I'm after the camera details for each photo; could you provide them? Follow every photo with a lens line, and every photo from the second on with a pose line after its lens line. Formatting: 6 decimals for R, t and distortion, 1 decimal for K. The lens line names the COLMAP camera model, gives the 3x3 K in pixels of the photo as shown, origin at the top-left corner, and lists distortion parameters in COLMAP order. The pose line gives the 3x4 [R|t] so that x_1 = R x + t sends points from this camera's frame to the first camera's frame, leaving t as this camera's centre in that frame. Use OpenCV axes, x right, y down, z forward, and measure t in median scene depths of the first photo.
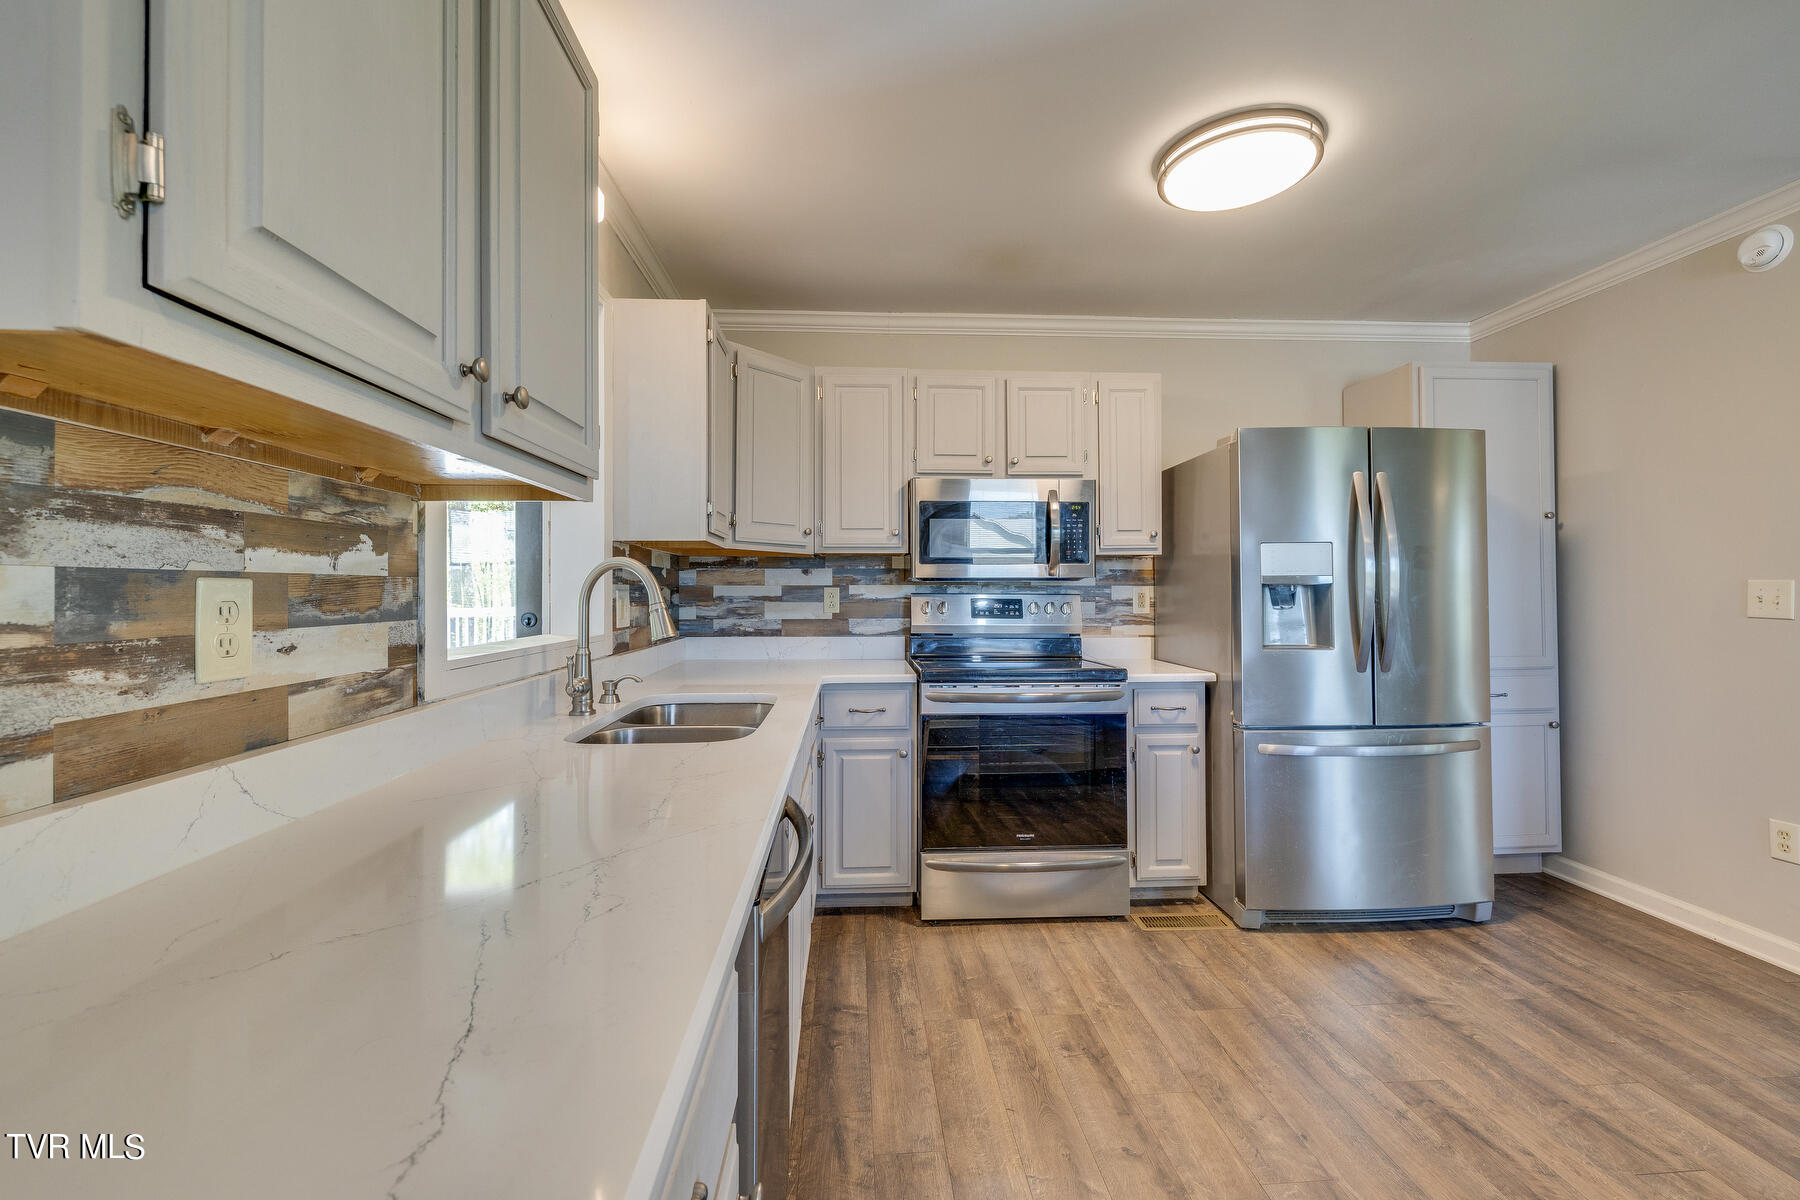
lens RADIAL K [[761.1, 0, 901.9], [0, 761.1, 585.4], [0, 0, 1]] dist [-0.000975, 0.001317]
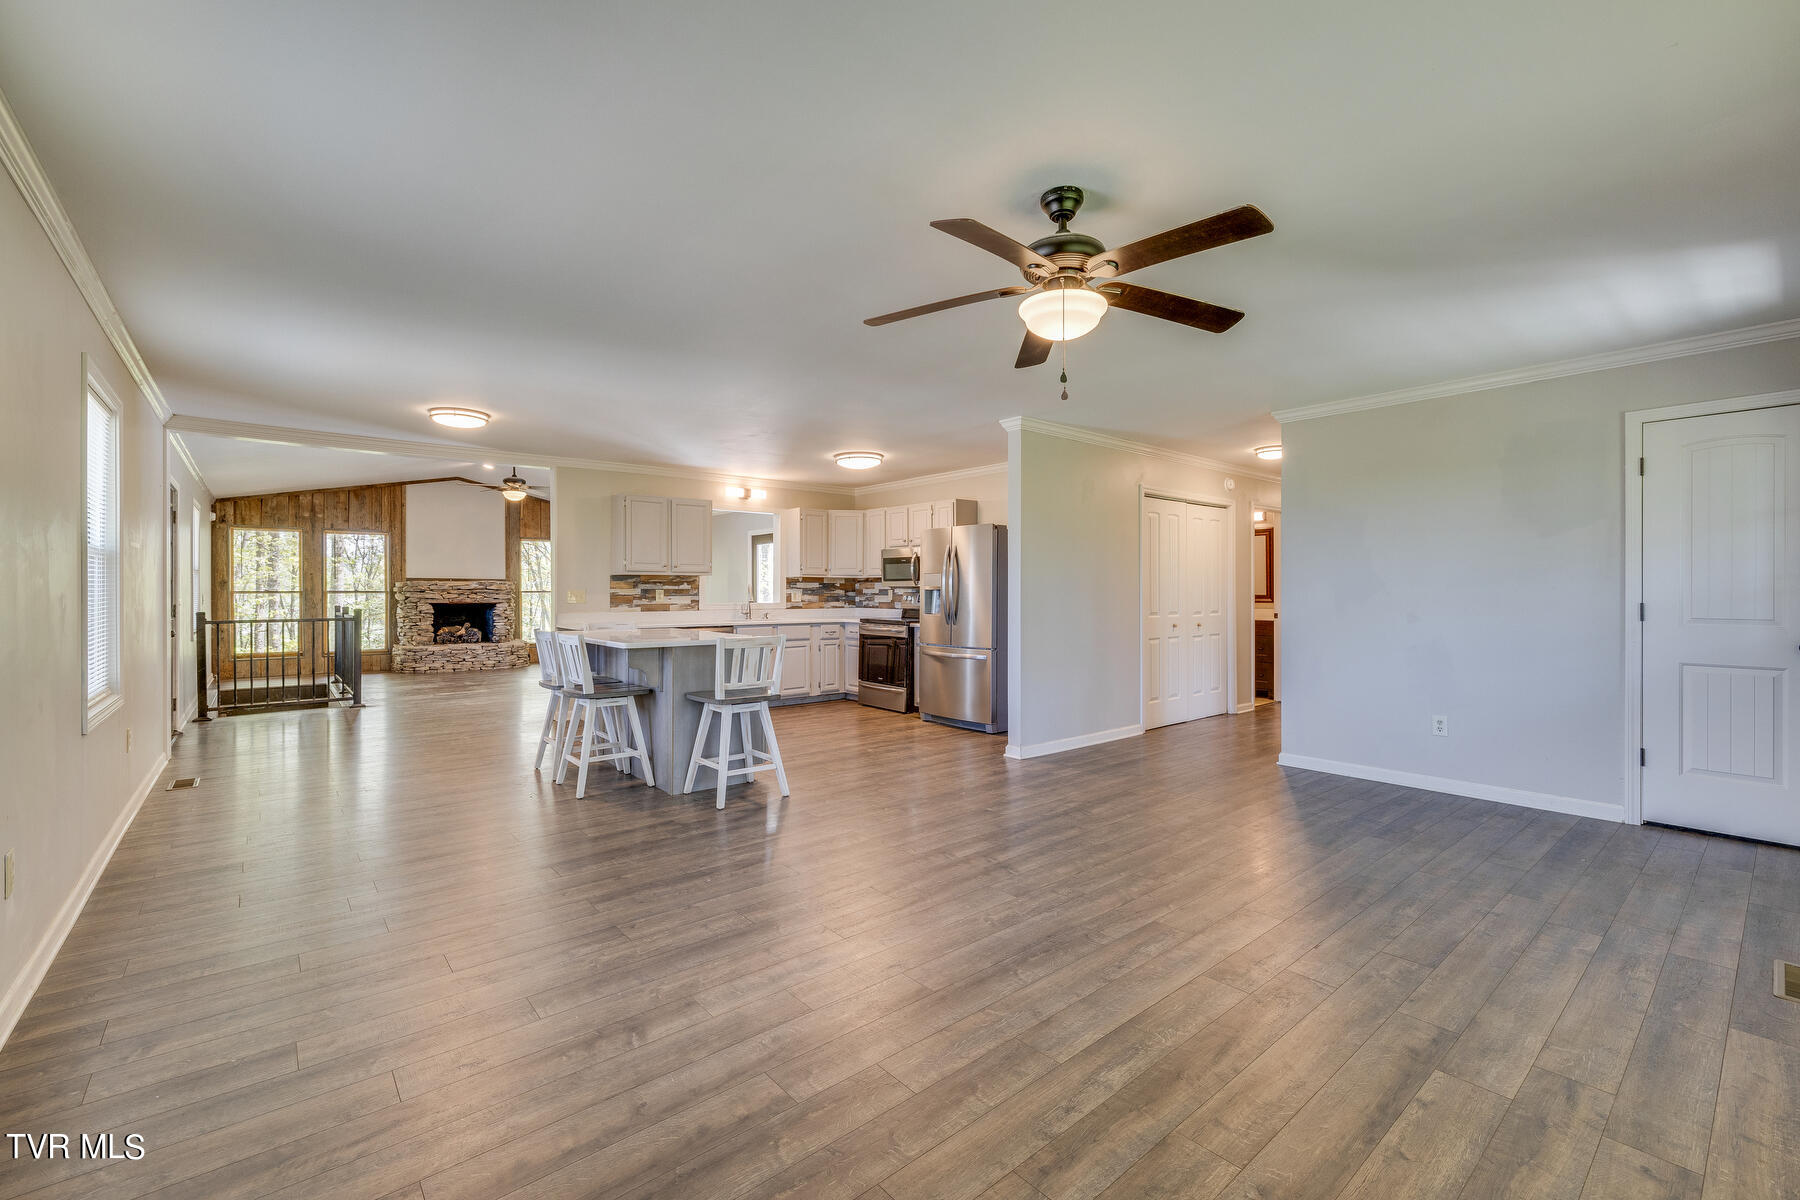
lens RADIAL K [[761.1, 0, 907.3], [0, 761.1, 592.5], [0, 0, 1]] dist [-0.000975, 0.001317]
pose [[0.596132, 0.006379, -0.802861, 2.208915], [0.003278, 0.999941, 0.010379, -0.016517], [0.802880, -0.008819, 0.596076, -0.535269]]
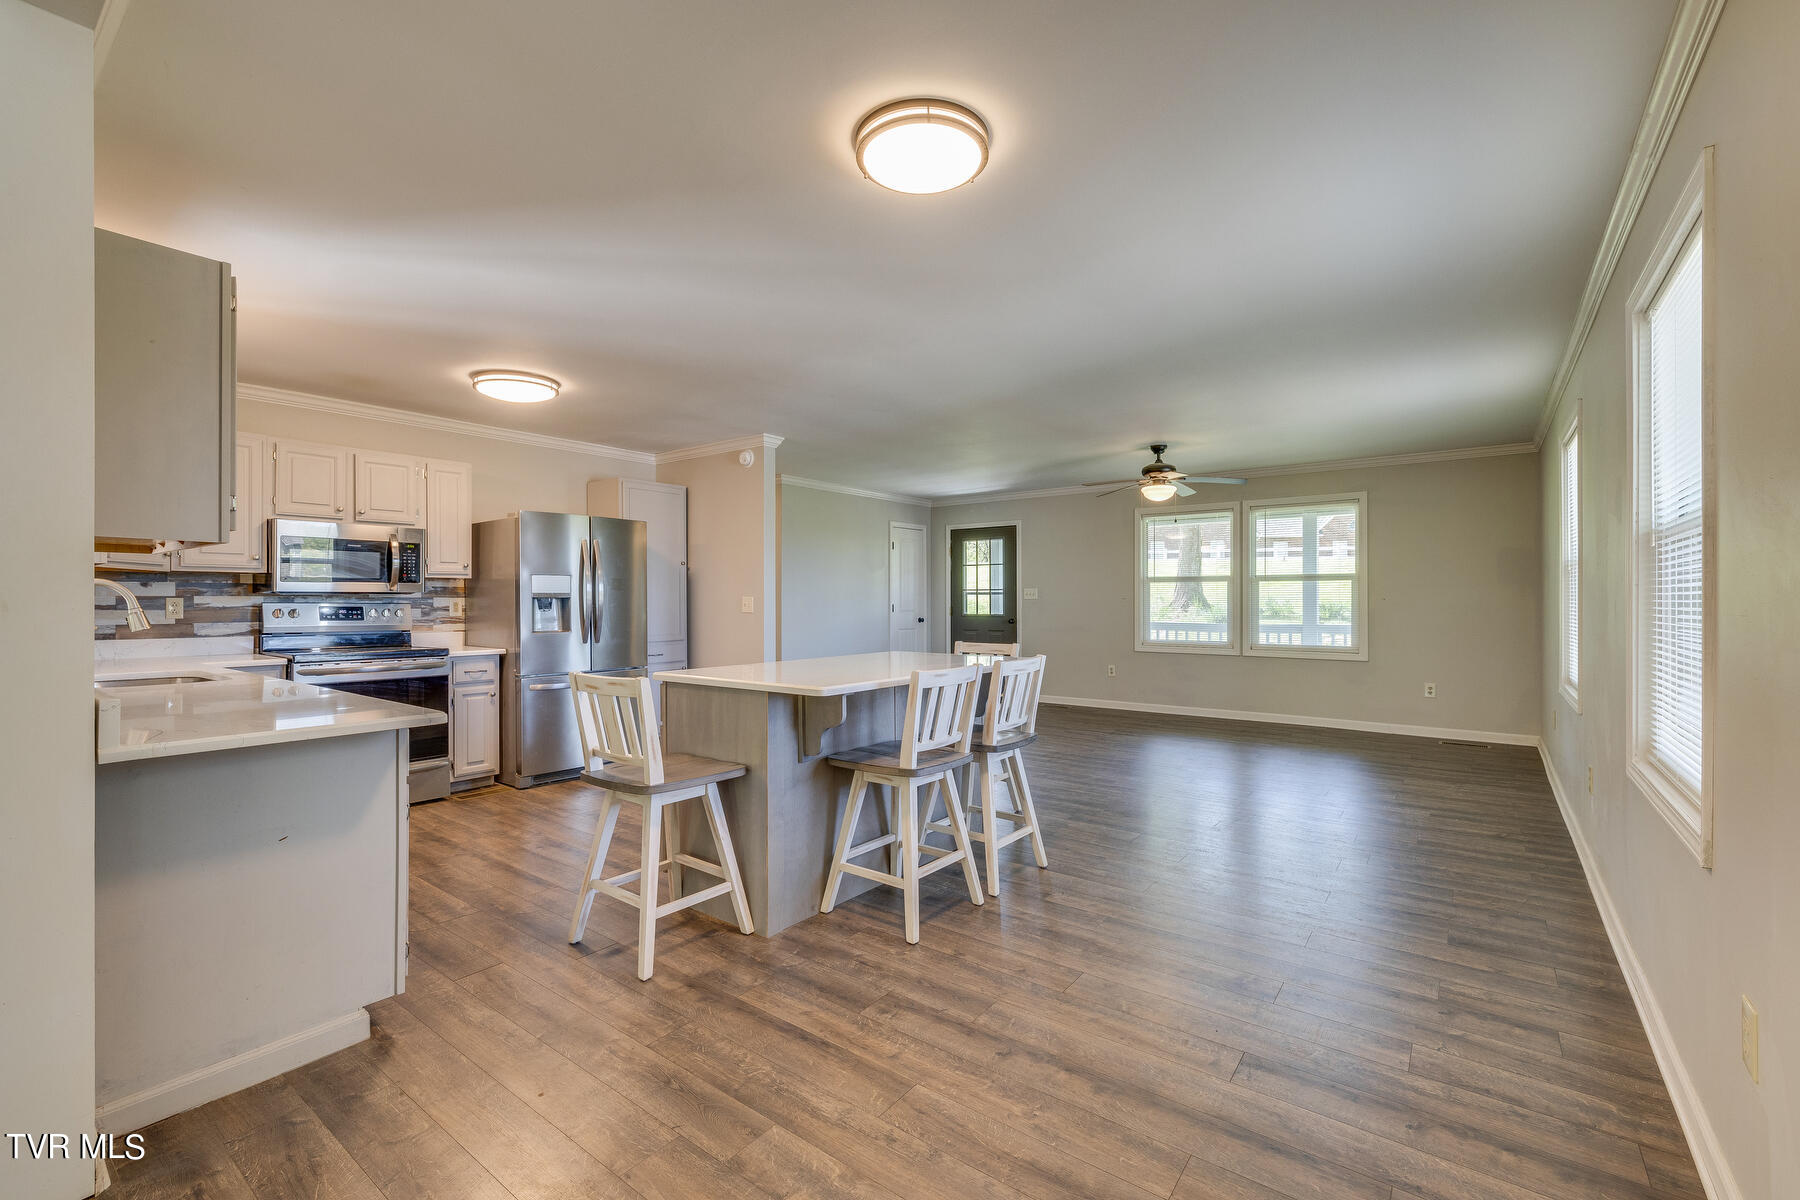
lens RADIAL K [[761.1, 0, 908.7], [0, 761.1, 598.1], [0, 0, 1]] dist [-0.000975, 0.001317]
pose [[0.650156, 0.004163, 0.759789, -0.279725], [-0.005797, 0.999983, -0.000518, -0.003418], [-0.759779, -0.004068, 0.650169, -0.748078]]
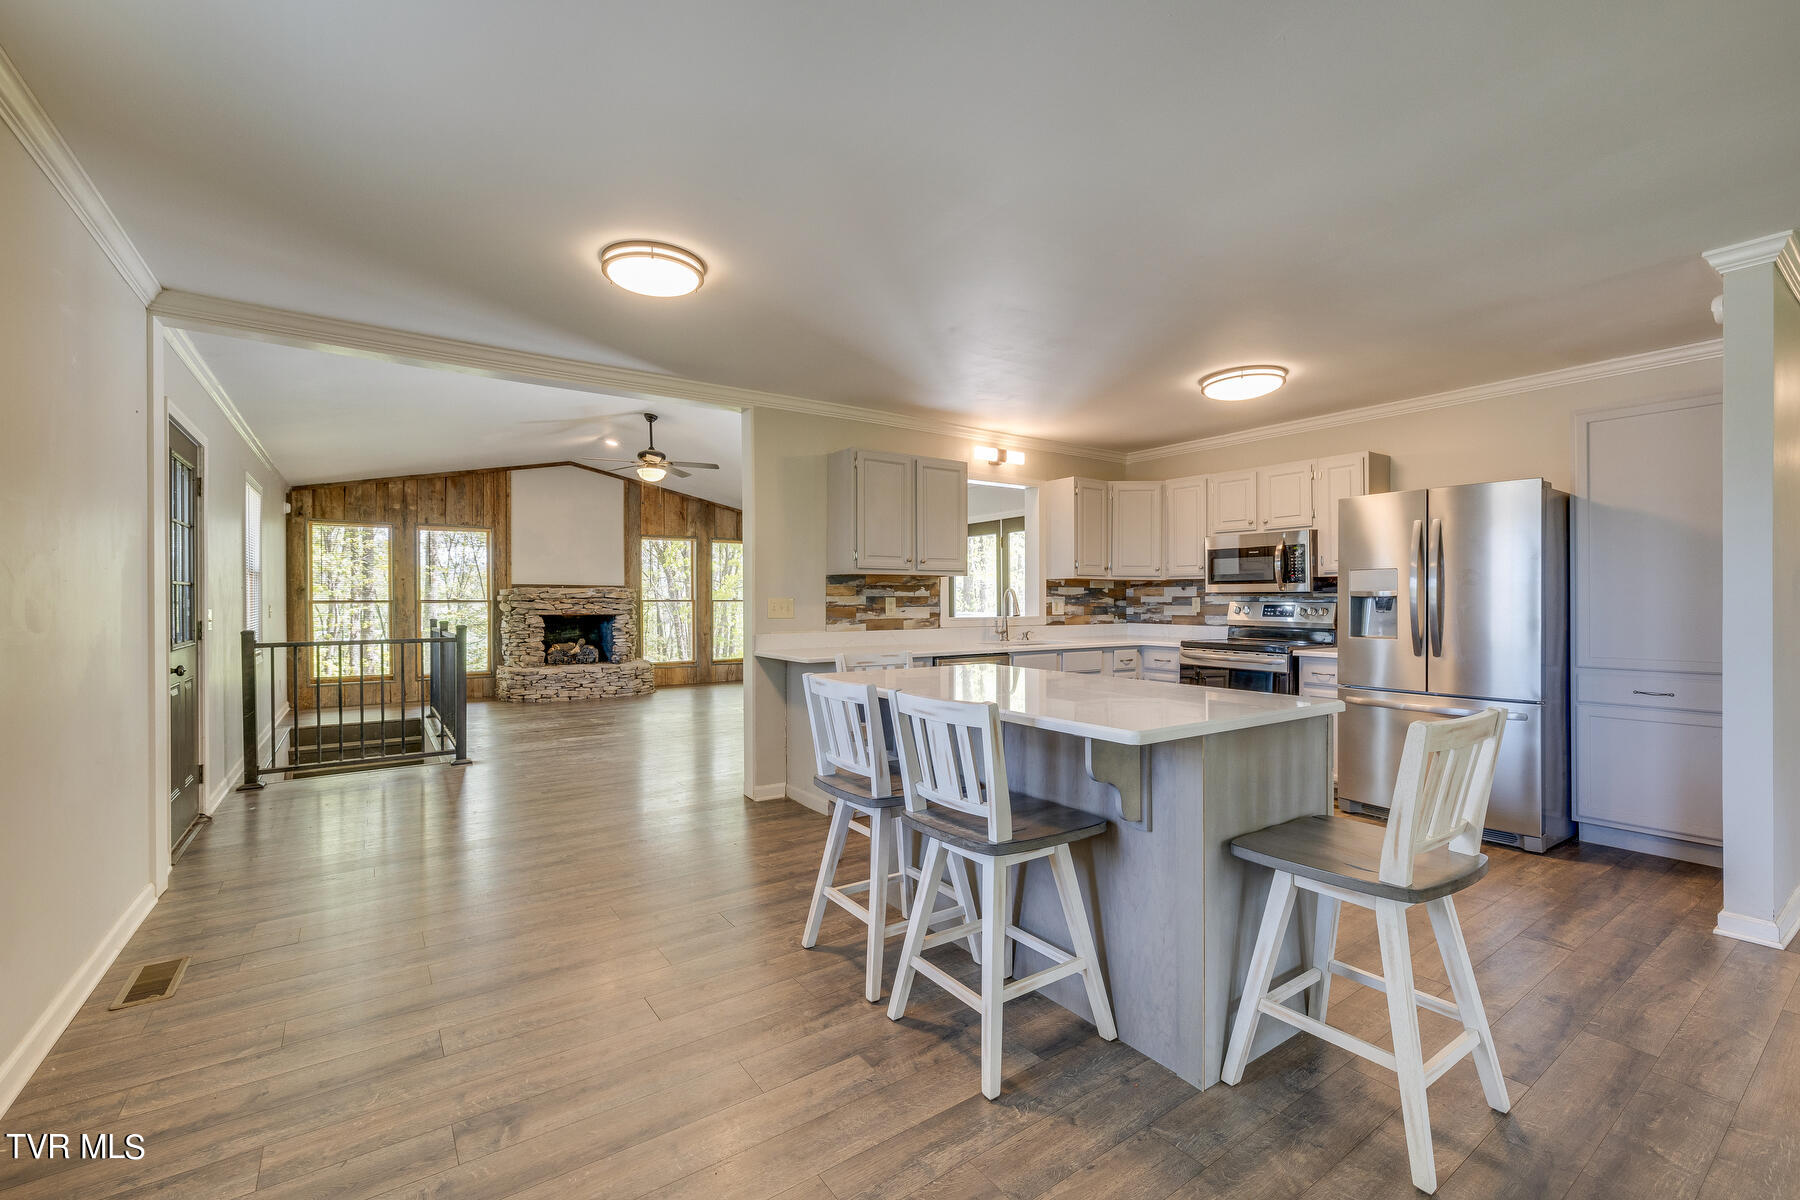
lens RADIAL K [[761.1, 0, 899.8], [0, 761.1, 604.4], [0, 0, 1]] dist [-0.000975, 0.001317]
pose [[0.521182, 0.009135, -0.853397, 1.154753], [0.005449, 0.999887, 0.014030, -0.010579], [0.853428, -0.011962, 0.521073, -0.546645]]
